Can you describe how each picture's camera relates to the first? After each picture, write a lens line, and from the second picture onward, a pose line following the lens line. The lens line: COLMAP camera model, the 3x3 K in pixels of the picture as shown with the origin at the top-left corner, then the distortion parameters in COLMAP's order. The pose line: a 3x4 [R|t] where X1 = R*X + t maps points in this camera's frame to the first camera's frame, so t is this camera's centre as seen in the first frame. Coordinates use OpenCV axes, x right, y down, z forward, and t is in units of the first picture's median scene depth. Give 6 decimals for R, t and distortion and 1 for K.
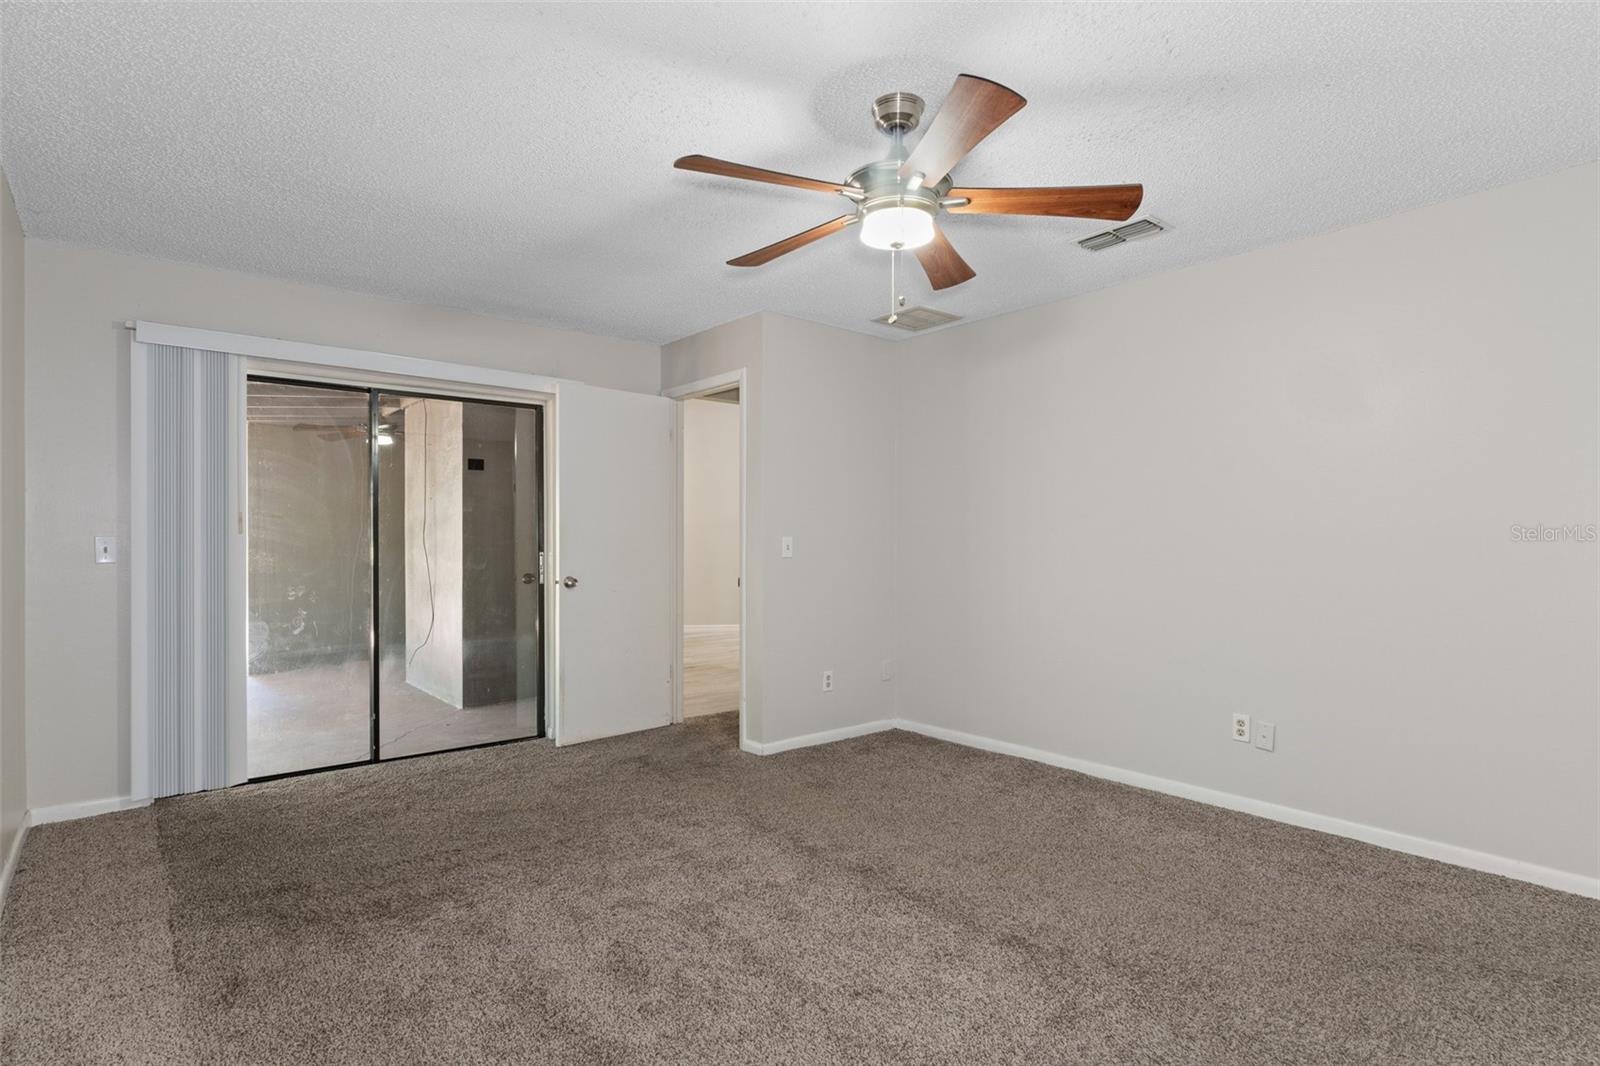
lens RADIAL K [[806.7, 0, 800.0], [0, 806.7, 533.0], [0, 0, 1]] dist [-0.000067, -0.000409]
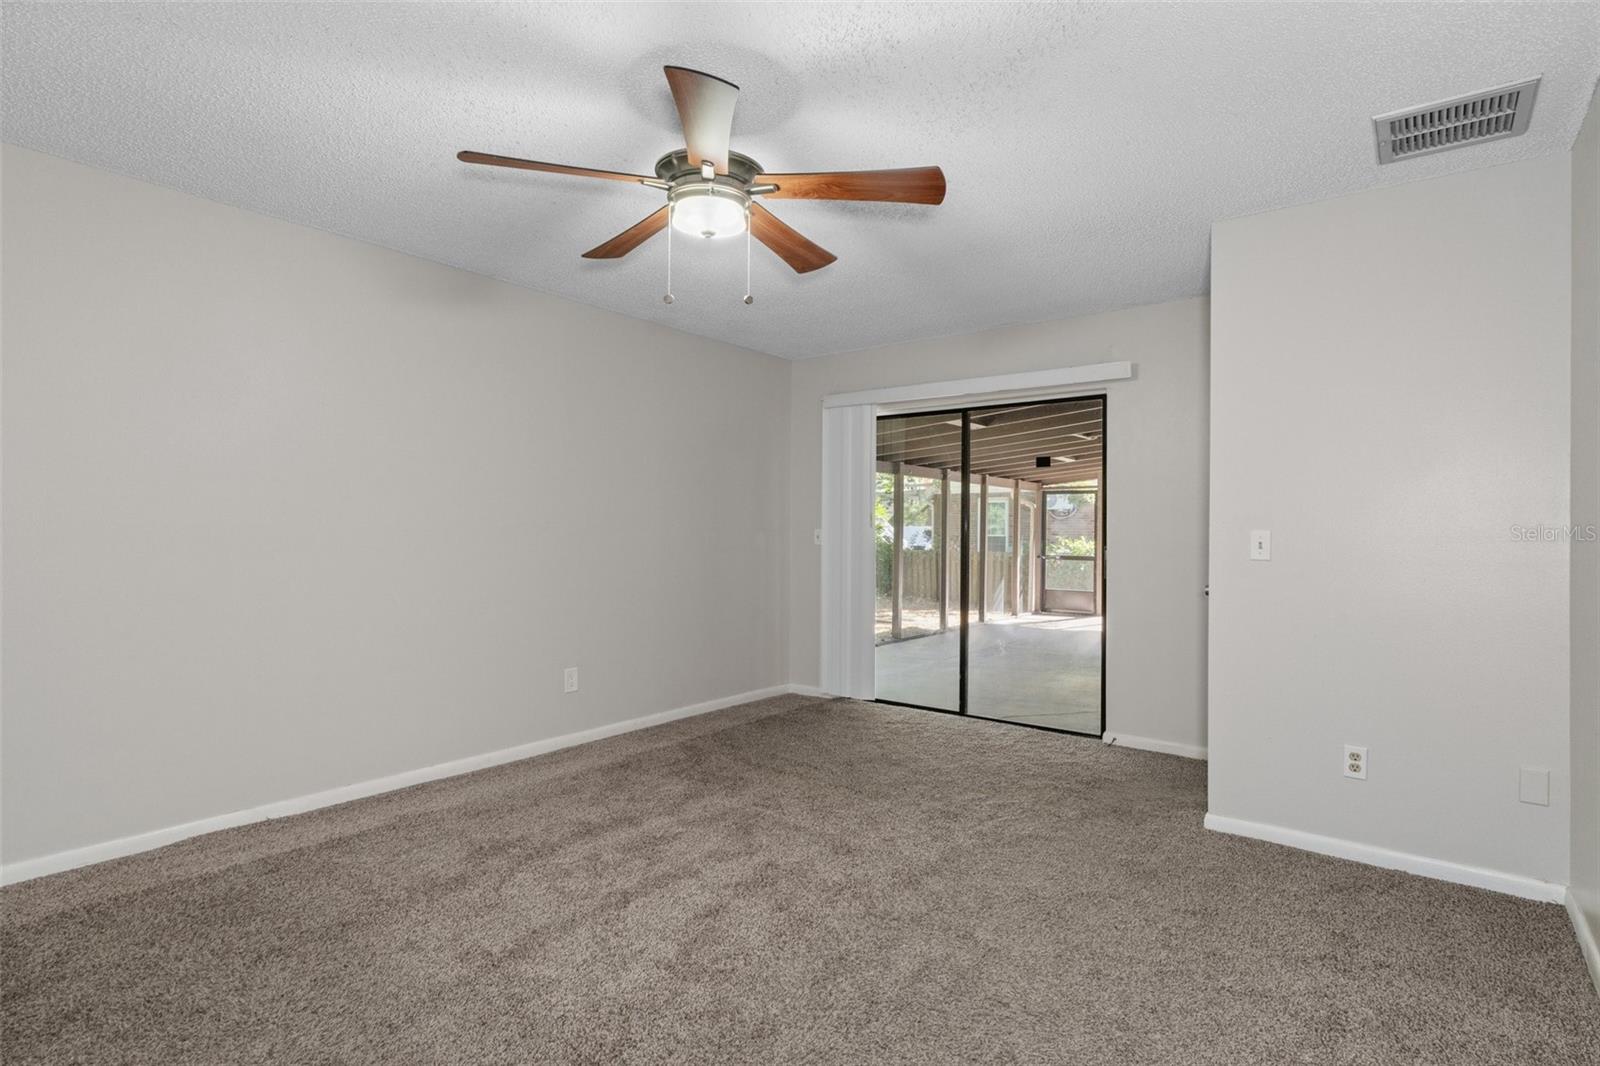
lens RADIAL K [[806.7, 0, 800.0], [0, 806.7, 533.0], [0, 0, 1]] dist [-0.000067, -0.000409]
pose [[0.216892, 0.003184, -0.976190, 0.563894], [-0.000277, 0.999995, 0.003200, 0.005157], [0.976196, -0.000424, 0.216892, 0.458410]]
